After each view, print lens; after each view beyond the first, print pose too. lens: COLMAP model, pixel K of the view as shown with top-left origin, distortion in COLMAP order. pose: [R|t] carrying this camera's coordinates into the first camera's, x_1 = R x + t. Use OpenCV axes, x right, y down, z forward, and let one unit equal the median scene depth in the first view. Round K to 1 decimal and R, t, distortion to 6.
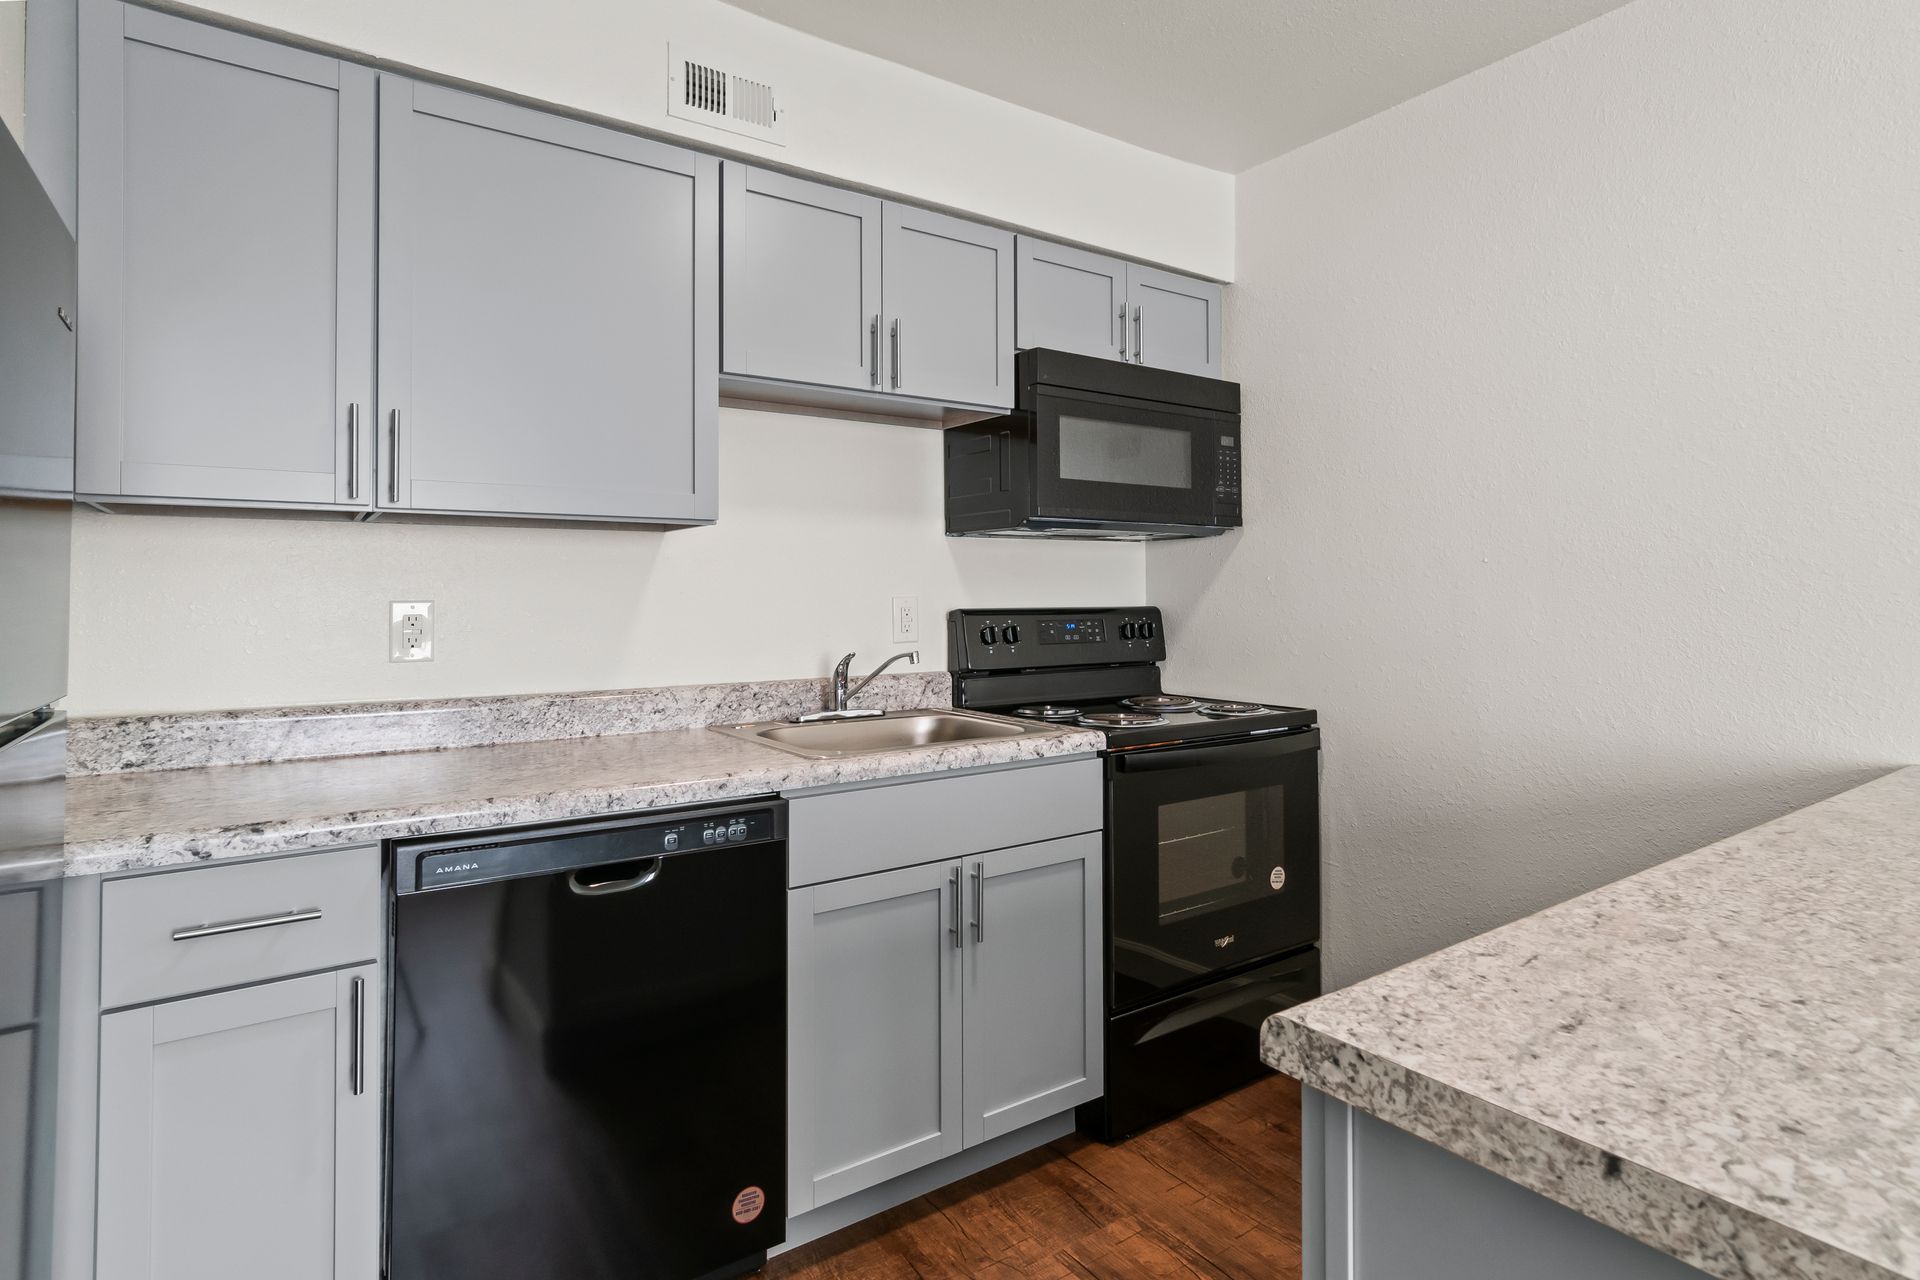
lens RADIAL K [[995.2, 0, 964.1], [0, 995.2, 572.6], [0, 0, 1]] dist [-0.000659, -0.000517]
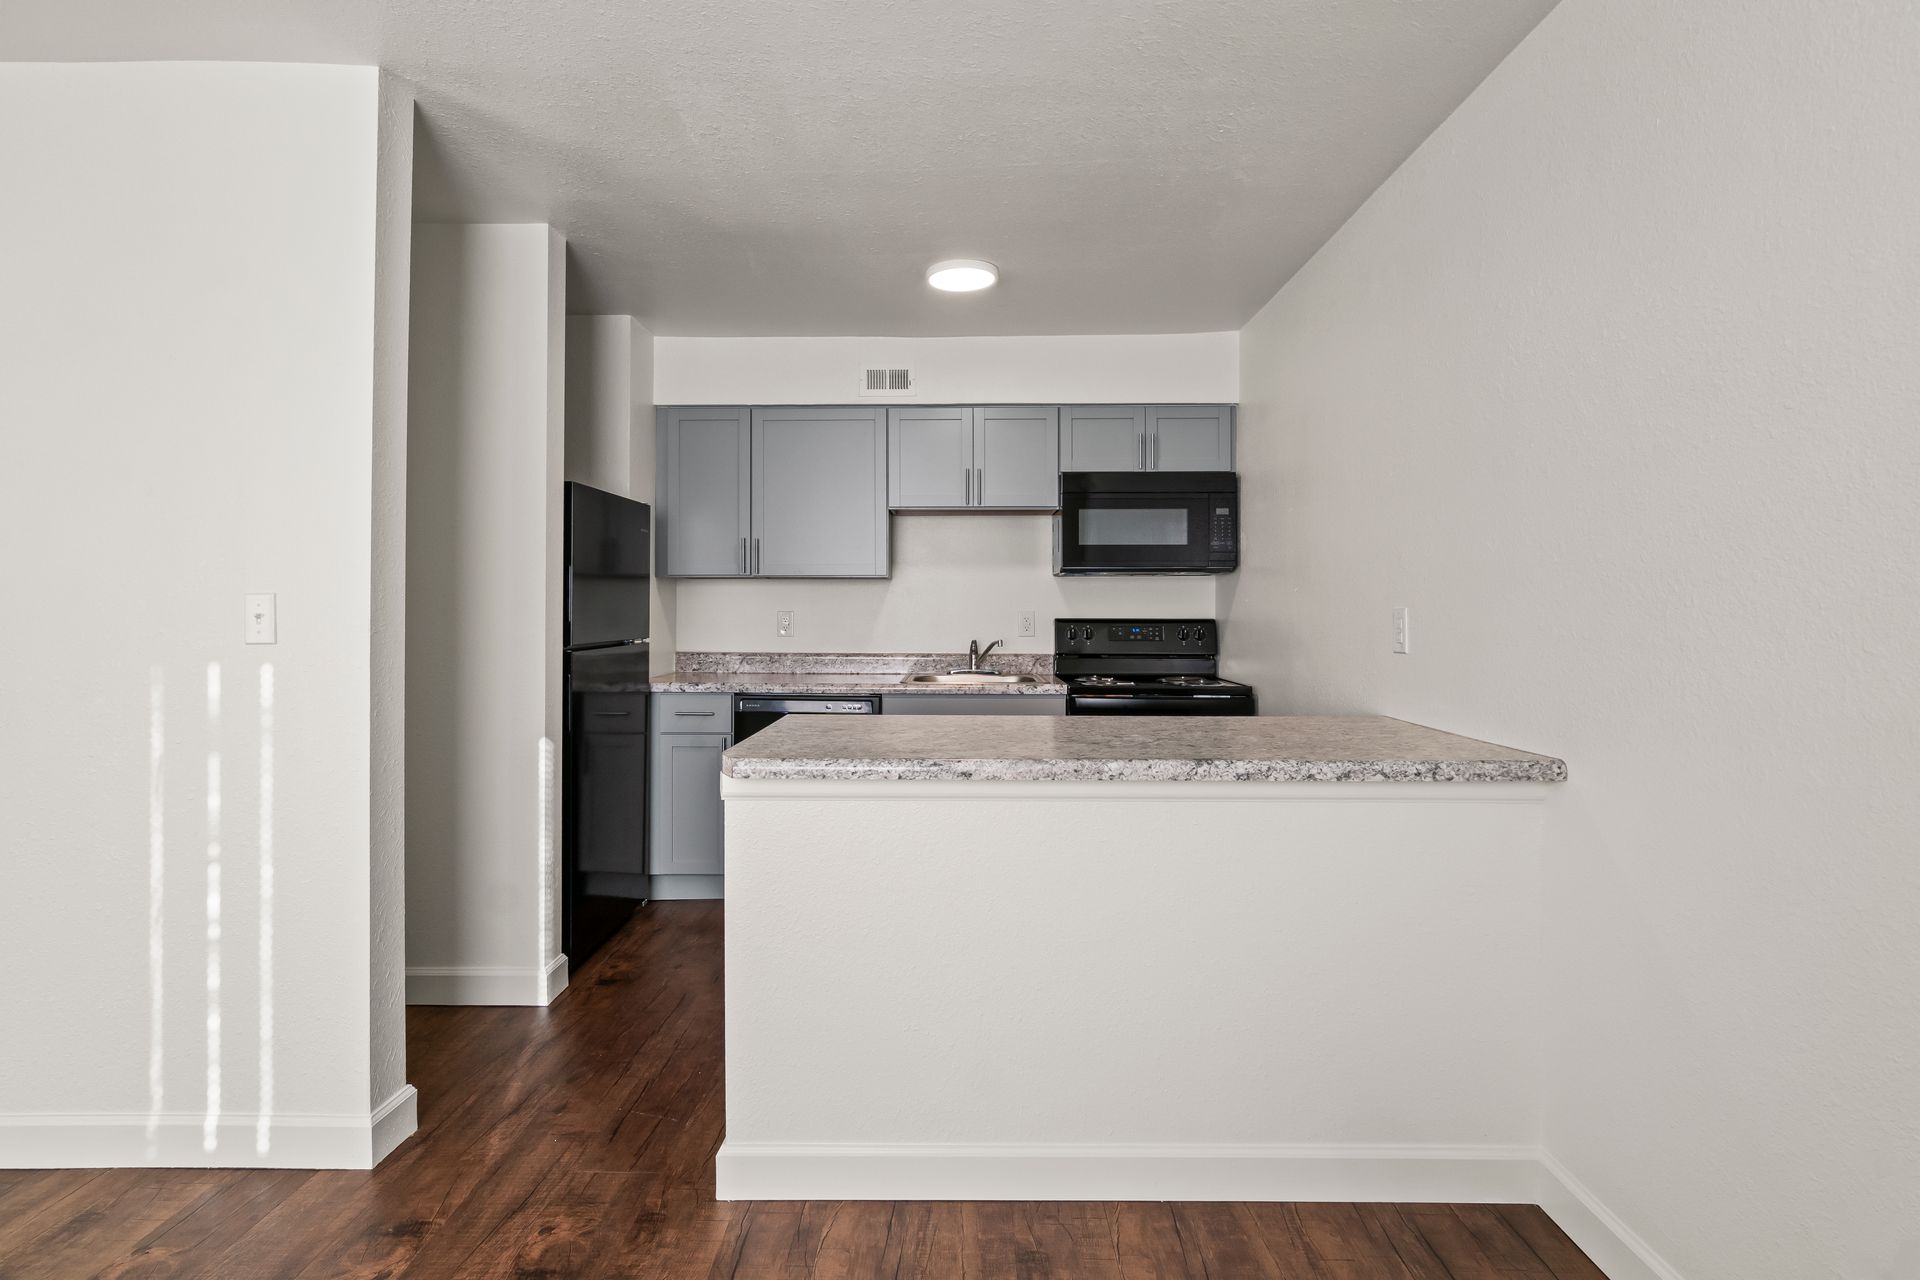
lens RADIAL K [[1032.3, 0, 964.8], [0, 1032.3, 610.8], [0, 0, 1]] dist [0.002929, 0.000226]
pose [[0.811192, 0.008522, -0.584718, 0.990703], [0.006968, 0.999682, 0.024237, -0.023038], [0.584738, -0.023735, 0.810875, -0.599320]]
